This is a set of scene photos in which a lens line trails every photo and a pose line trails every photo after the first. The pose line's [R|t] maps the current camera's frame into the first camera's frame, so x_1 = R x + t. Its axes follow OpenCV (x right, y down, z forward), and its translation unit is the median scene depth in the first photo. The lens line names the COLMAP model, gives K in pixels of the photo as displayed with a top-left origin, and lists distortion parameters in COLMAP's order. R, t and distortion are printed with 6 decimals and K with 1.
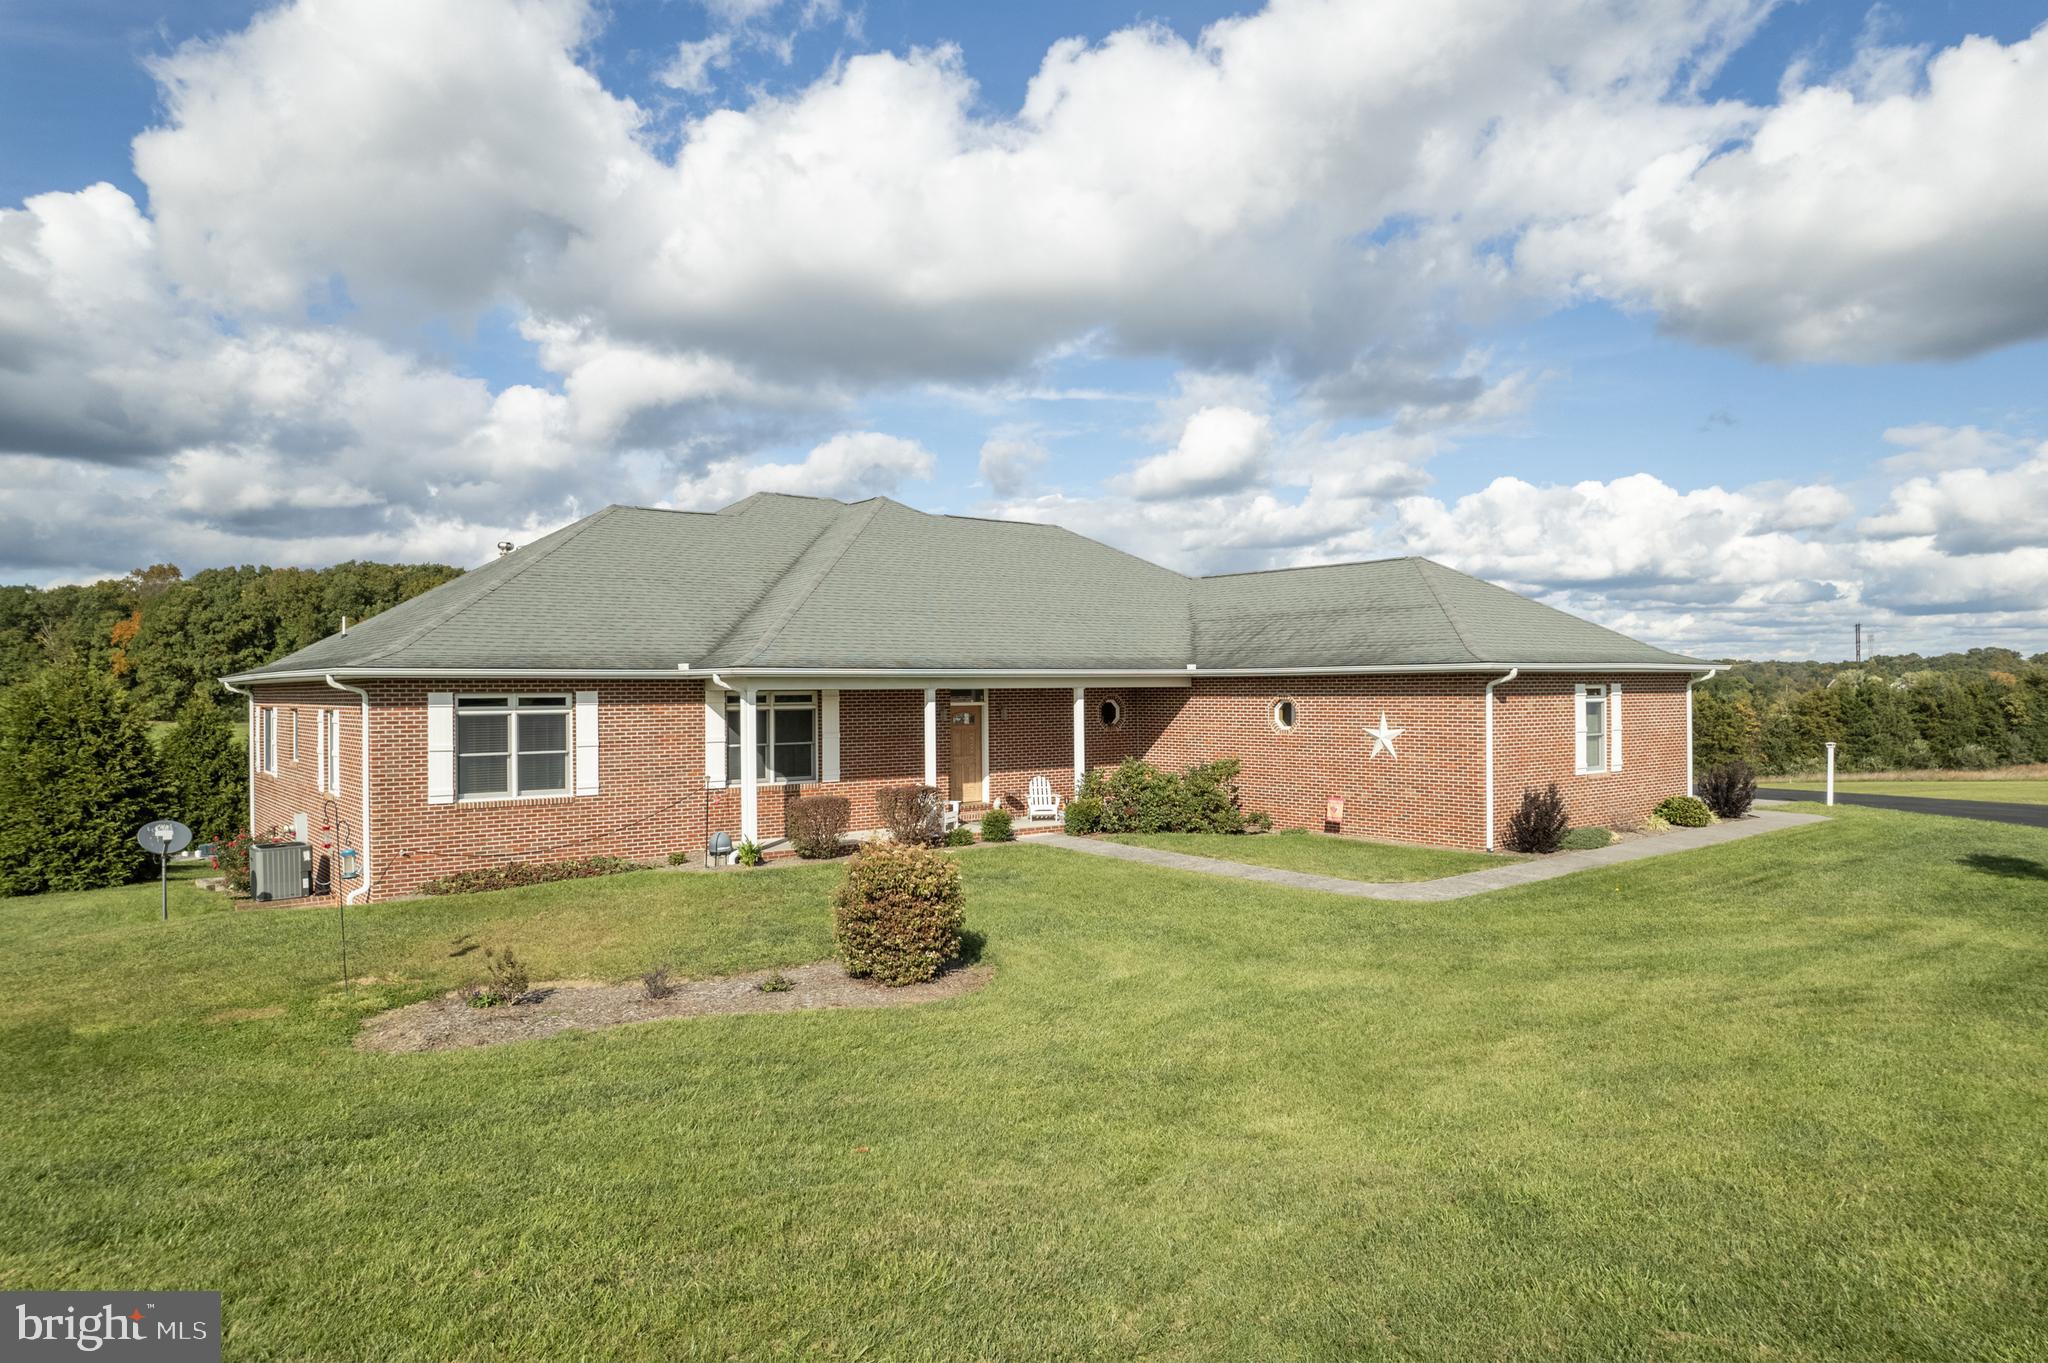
lens RADIAL K [[1305.9, 0, 1032.0], [0, 1305.9, 679.6], [0, 0, 1]] dist [-0.066630, 0.049535]
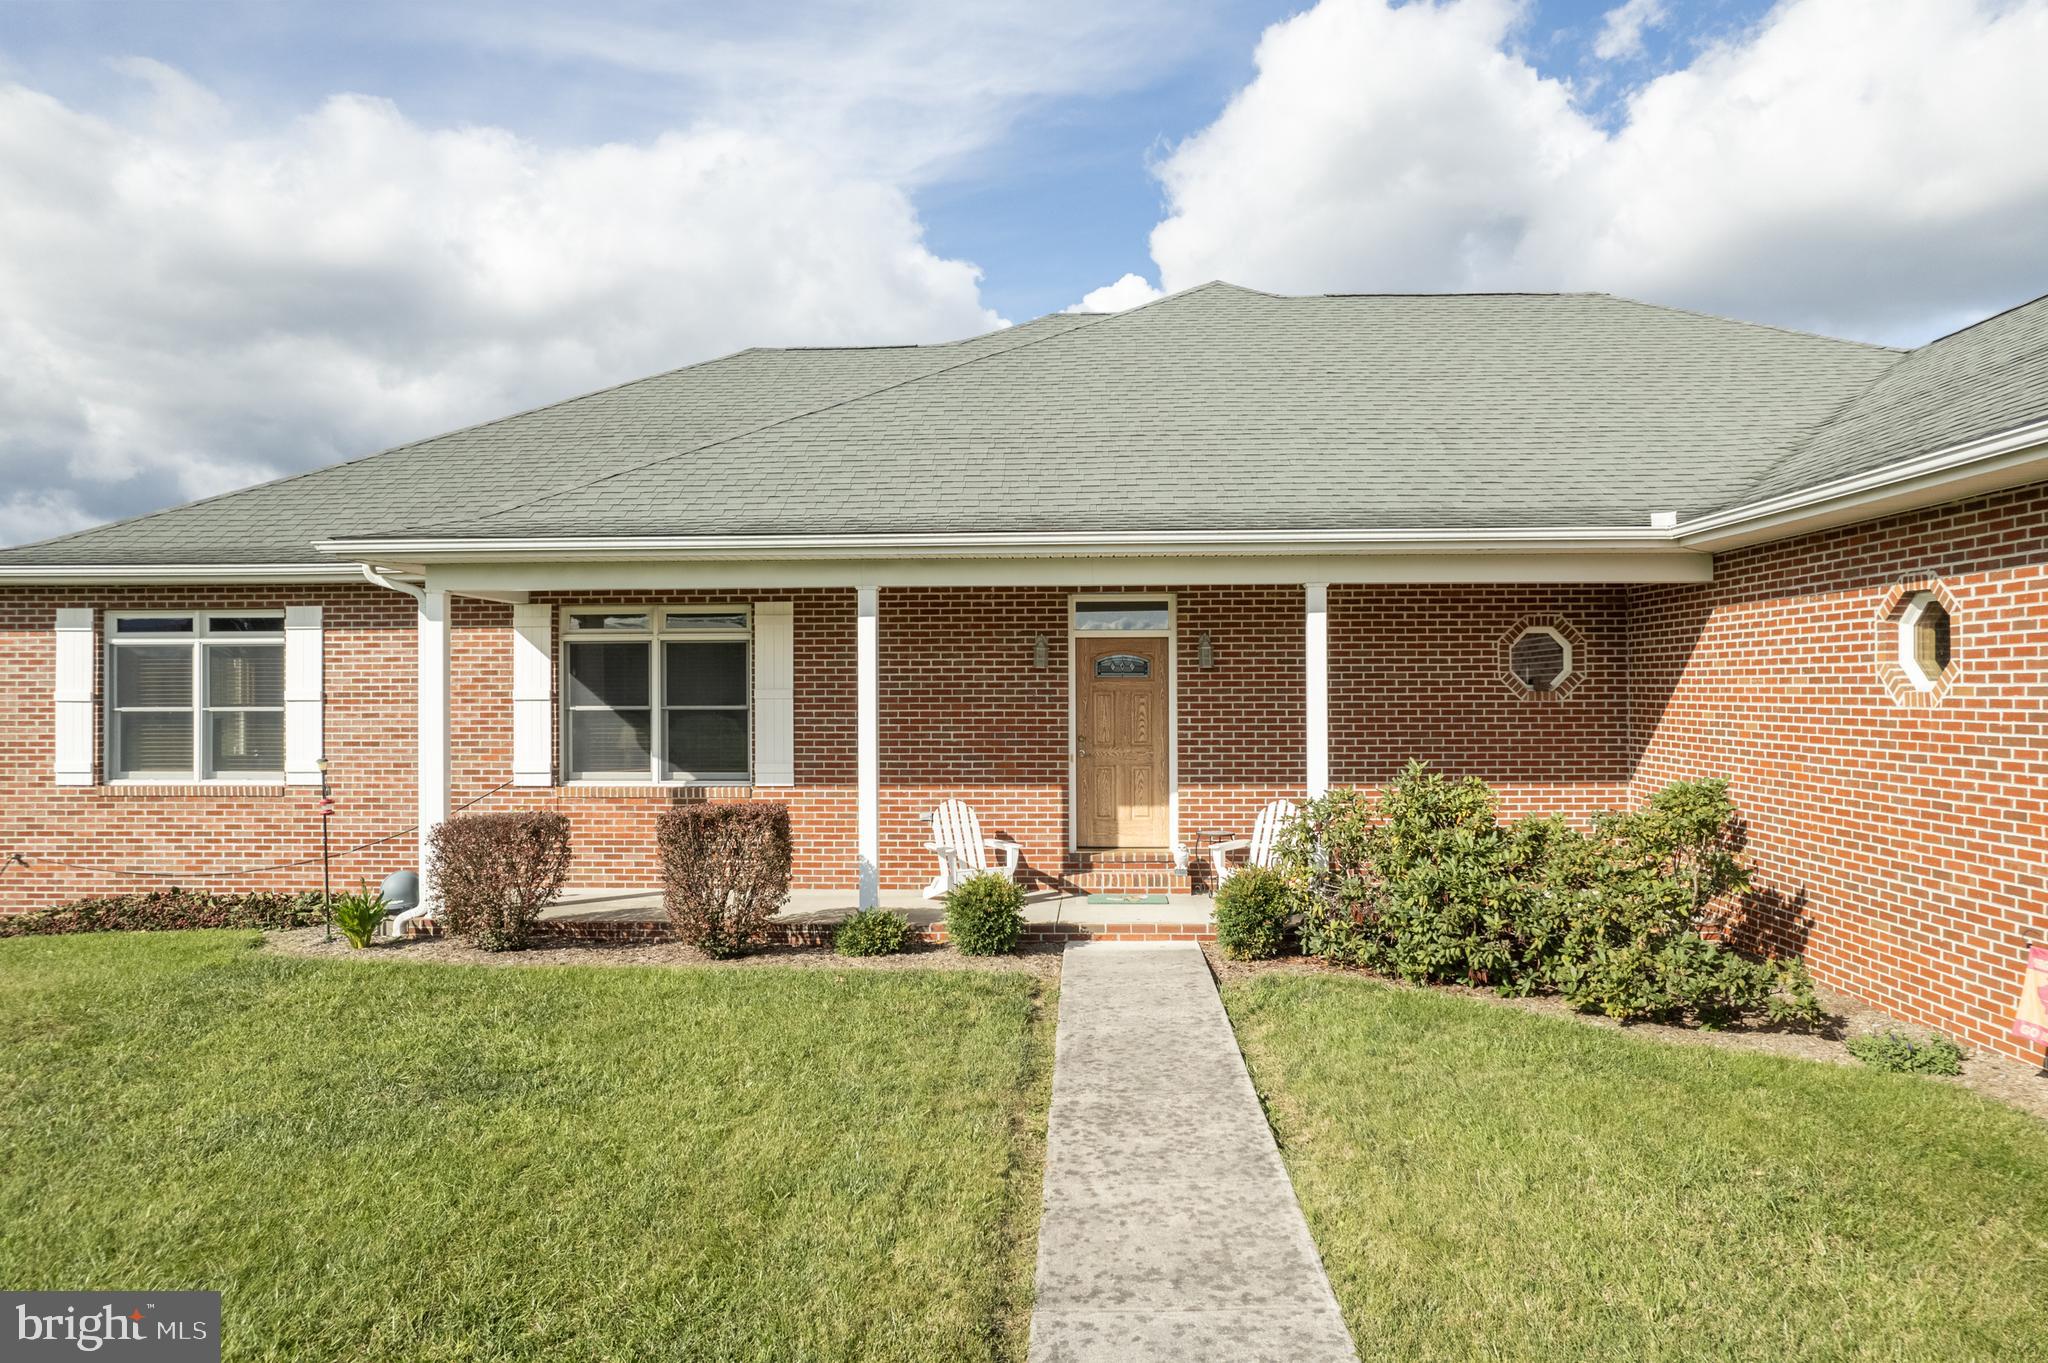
lens RADIAL K [[1238.6, 0, 1079.3], [0, 1238.6, 681.7], [0, 0, 1]] dist [-0.059404, 0.047466]
pose [[0.755139, 0.001897, -0.655562, 0.228879], [0.003228, 0.999973, 0.006612, 0.033268], [0.655556, -0.007109, 0.755113, 0.671250]]
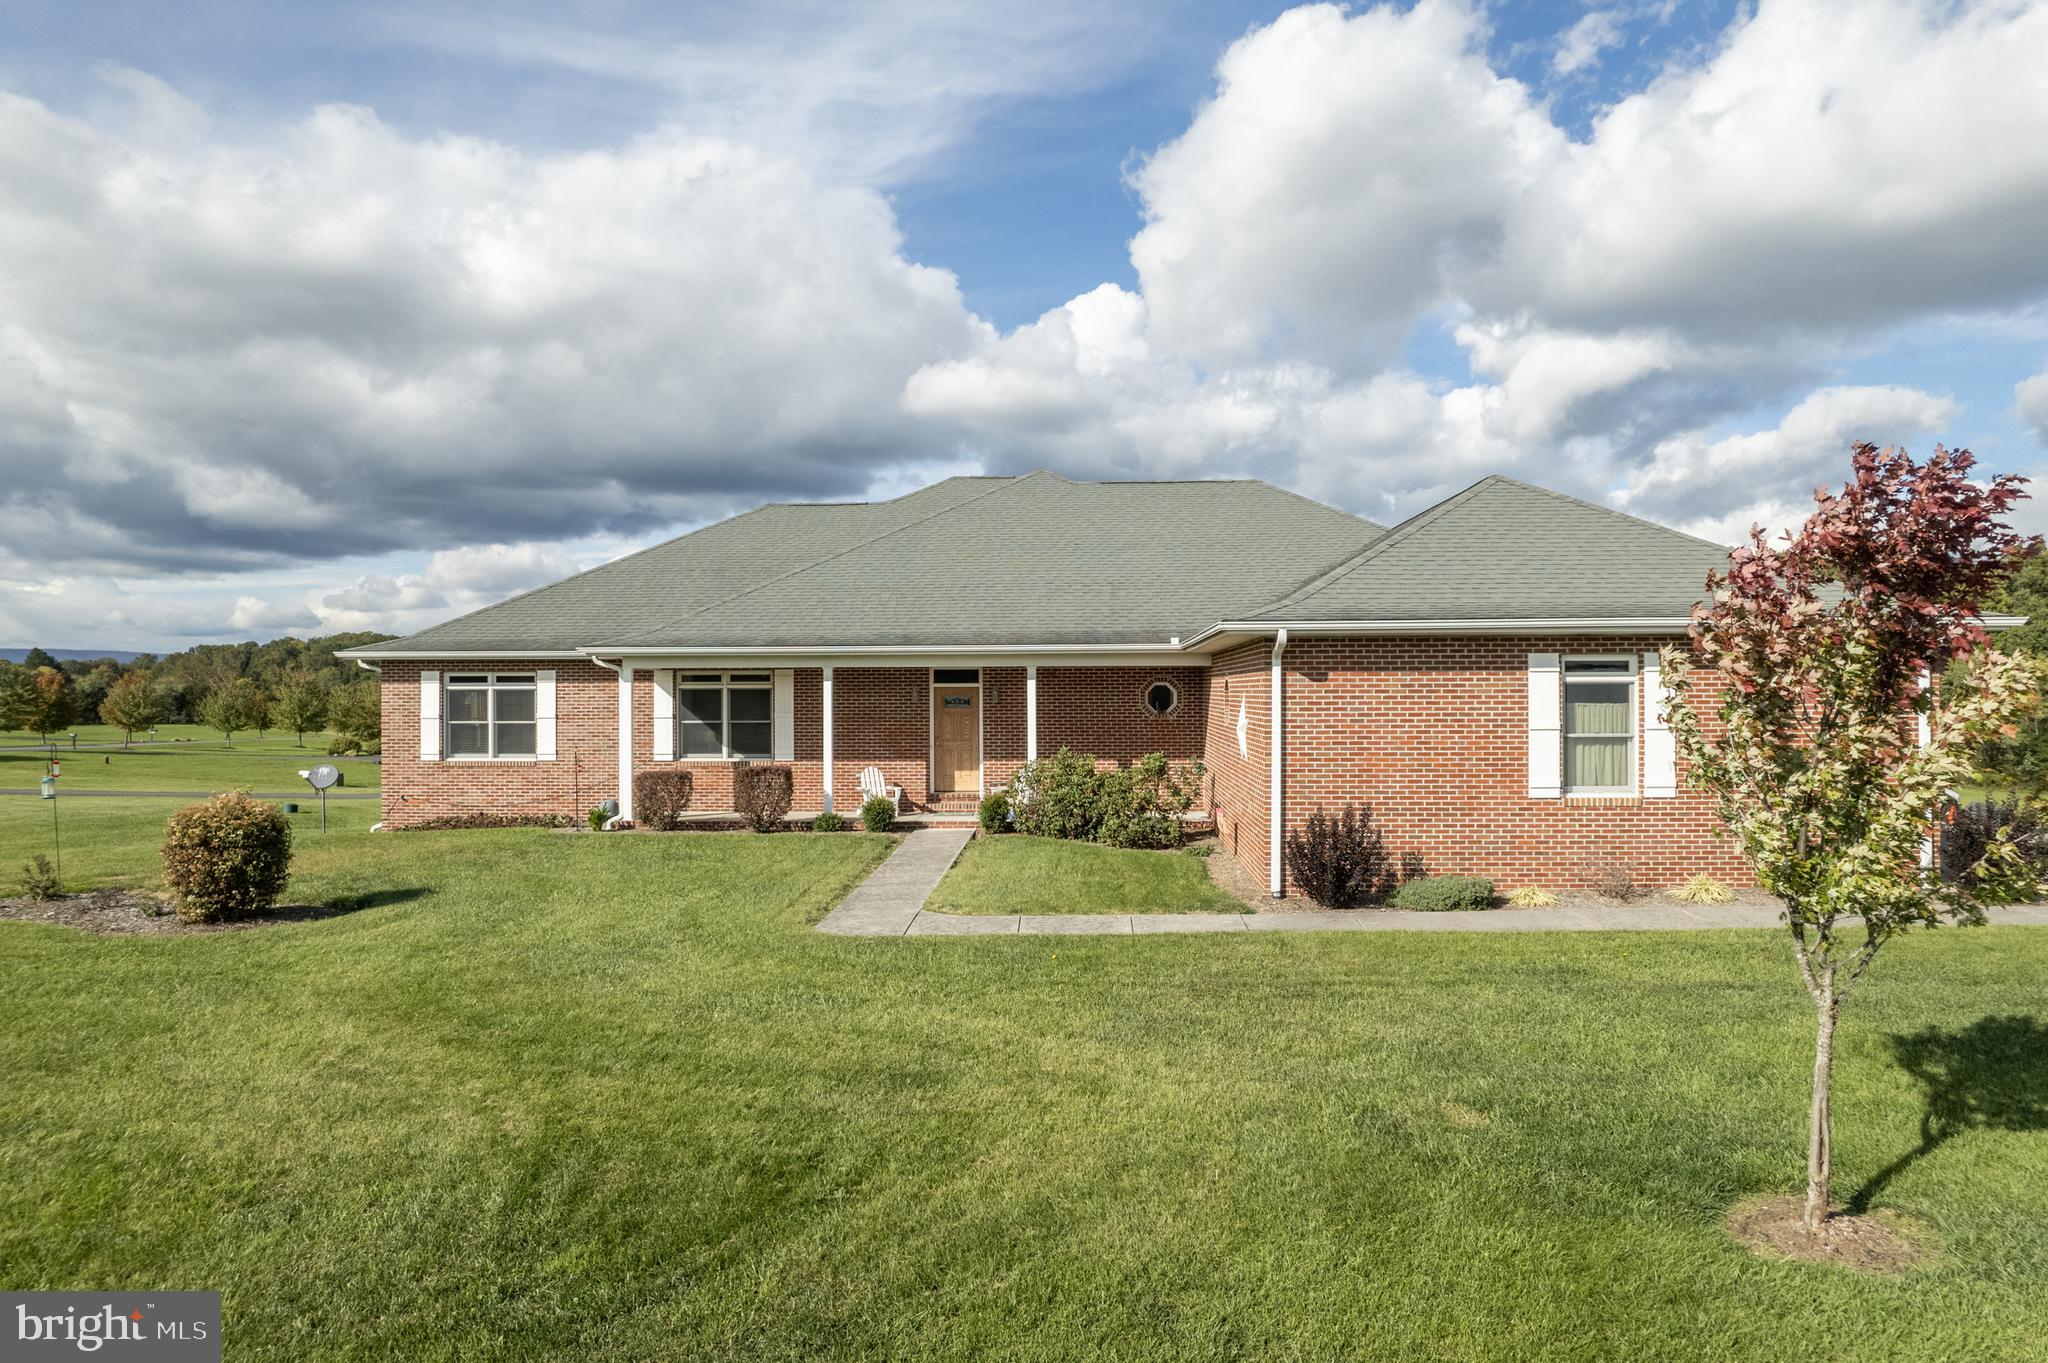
lens RADIAL K [[1247.6, 0, 1054.1], [0, 1247.6, 689.6], [0, 0, 1]] dist [-0.059255, 0.089913]
pose [[0.748916, 0.007039, -0.662627, 0.598452], [0.003798, 0.999882, 0.014913, 0.009353], [0.662654, -0.013685, 0.748801, 0.390004]]
